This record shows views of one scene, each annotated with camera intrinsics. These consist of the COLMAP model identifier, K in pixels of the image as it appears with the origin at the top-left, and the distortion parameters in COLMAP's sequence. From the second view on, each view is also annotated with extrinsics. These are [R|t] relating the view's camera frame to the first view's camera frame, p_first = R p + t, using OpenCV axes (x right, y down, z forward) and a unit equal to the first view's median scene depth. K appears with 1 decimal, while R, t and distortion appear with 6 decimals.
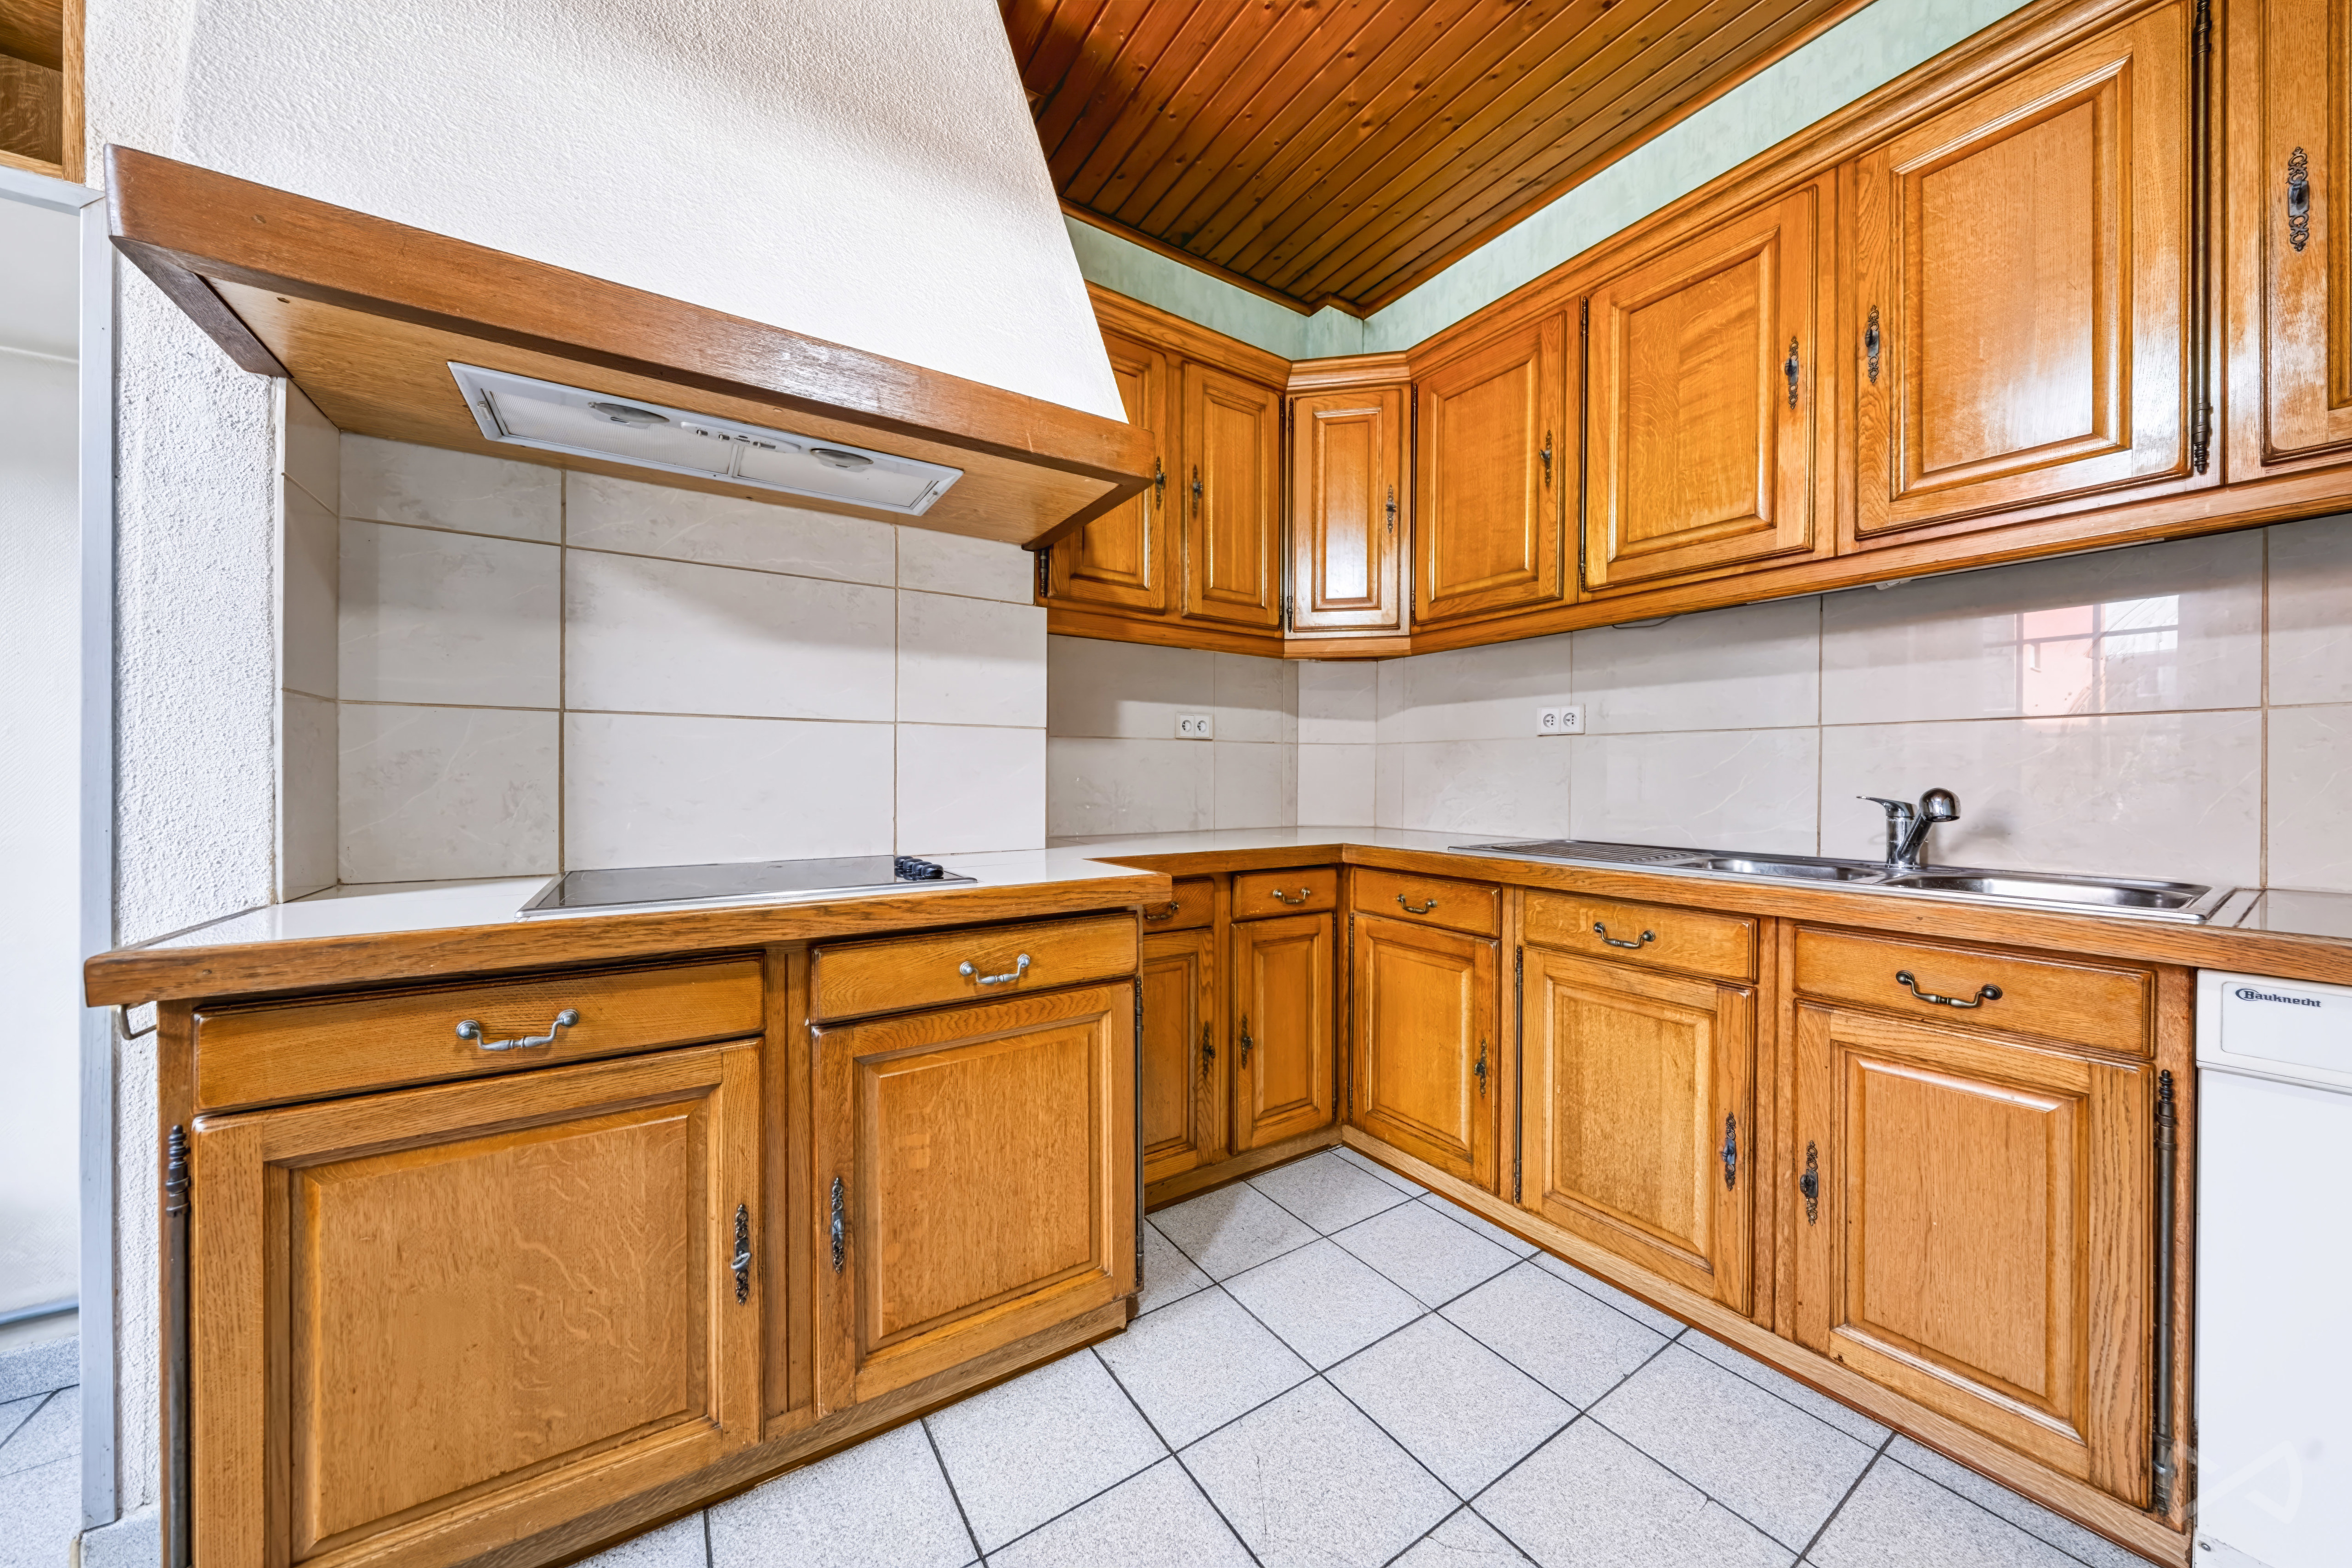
lens RADIAL K [[801.6, 0, 1184.6], [0, 801.6, 779.7], [0, 0, 1]] dist [-0.005736, 0.000616]
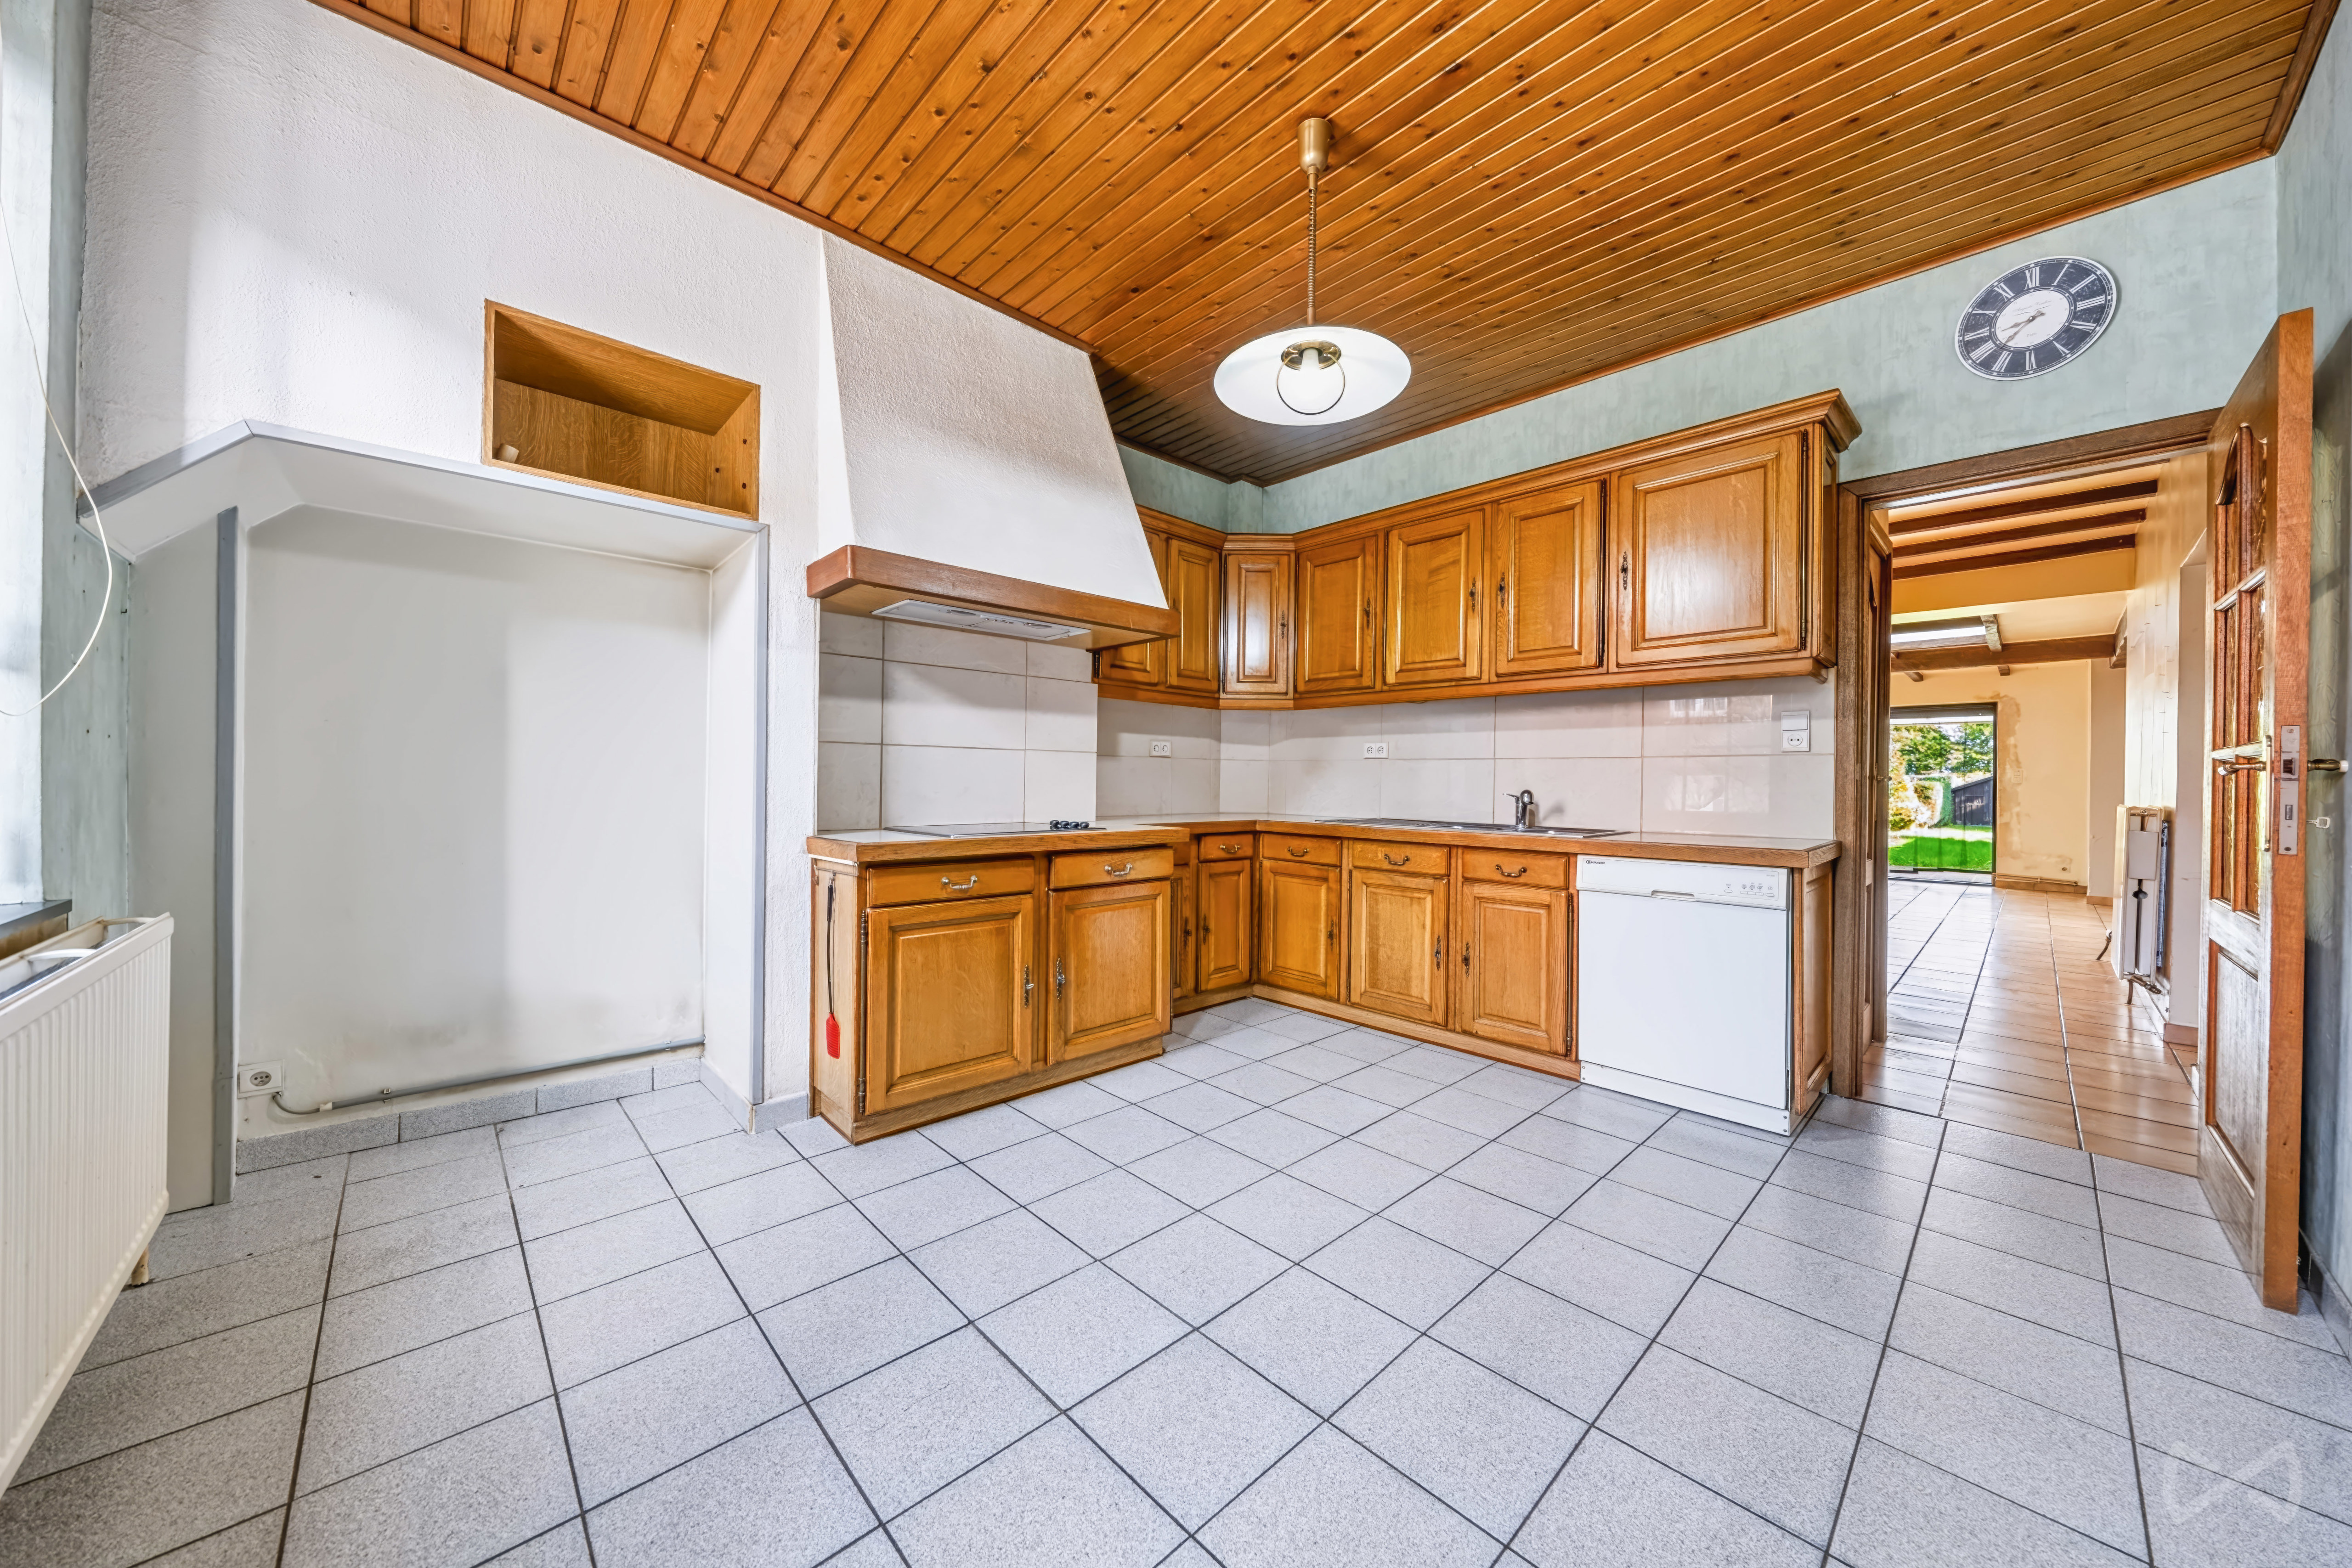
lens RADIAL K [[801.5, 0, 1185.2], [0, 801.5, 778.4], [0, 0, 1]] dist [-0.005736, 0.000616]
pose [[0.984903, 0.009845, 0.172827, -0.335485], [-0.009254, 0.999948, -0.004229, -0.002311], [-0.172860, 0.002566, 0.984943, -0.901647]]
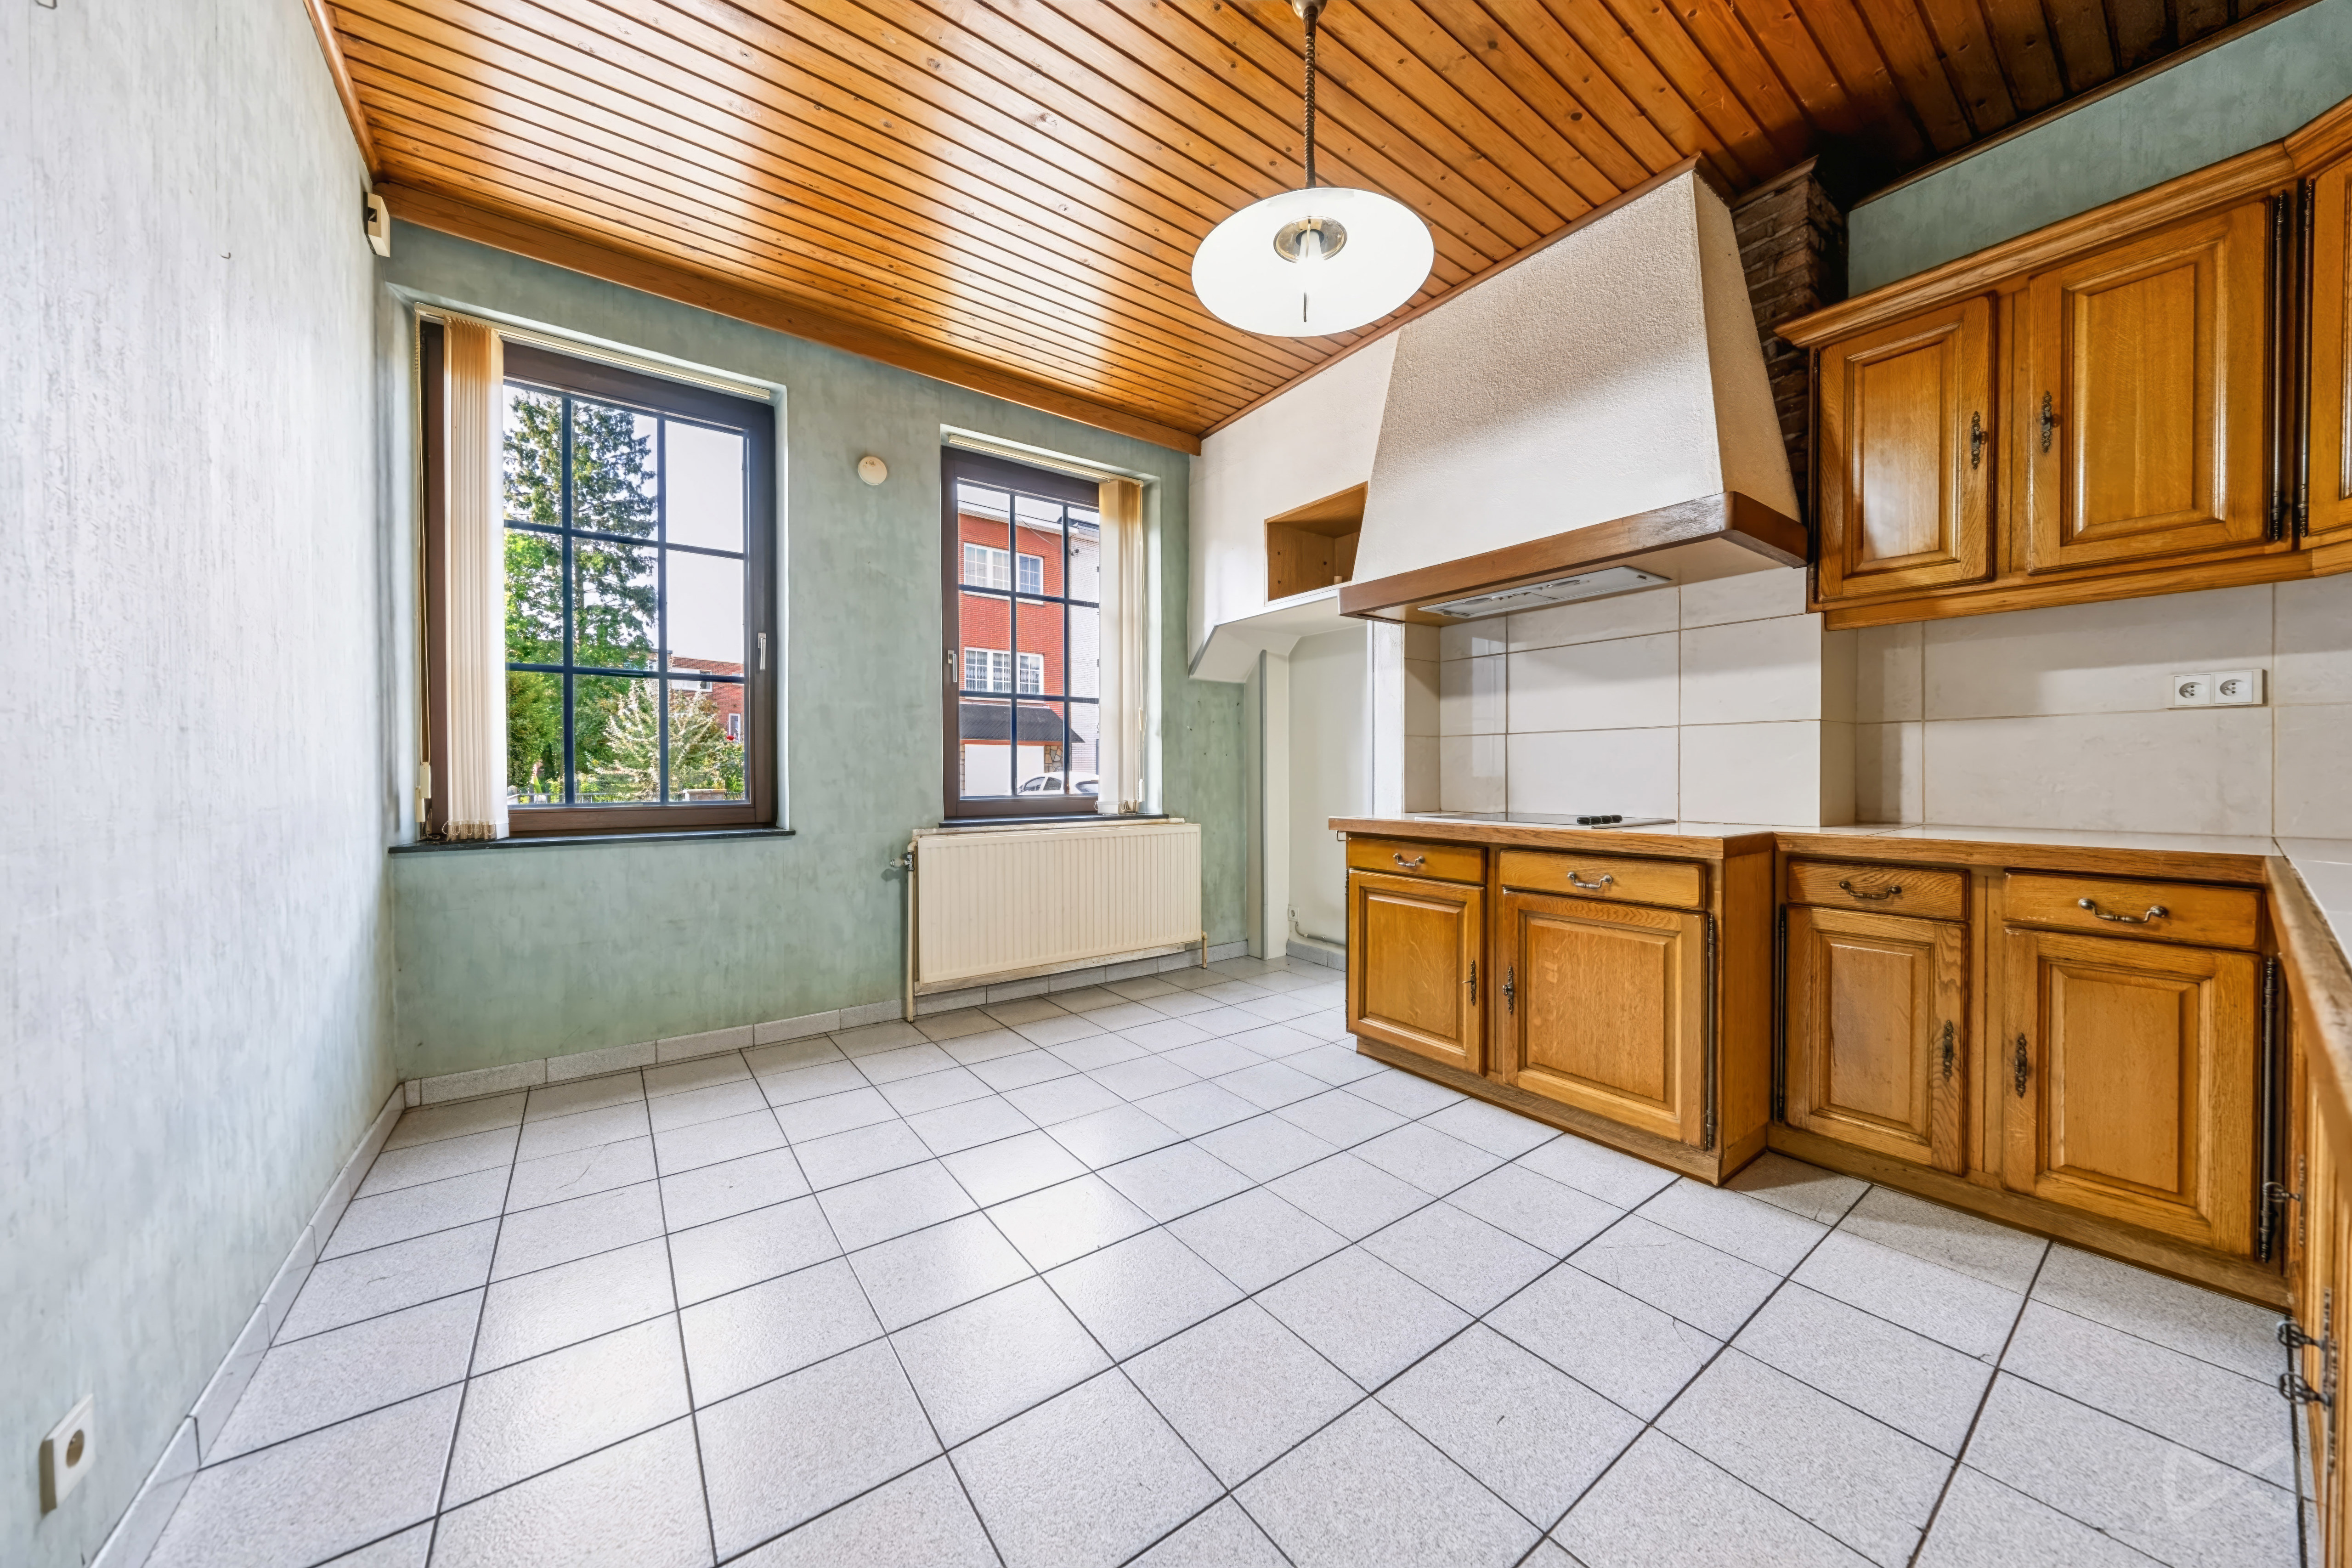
lens RADIAL K [[801.6, 0, 1190.6], [0, 801.6, 779.3], [0, 0, 1]] dist [-0.005736, 0.000616]
pose [[0.061146, 0.010468, -0.998074, 1.050290], [0.002095, 0.999941, 0.010616, 0.006561], [0.998127, -0.002740, 0.061120, 0.058637]]
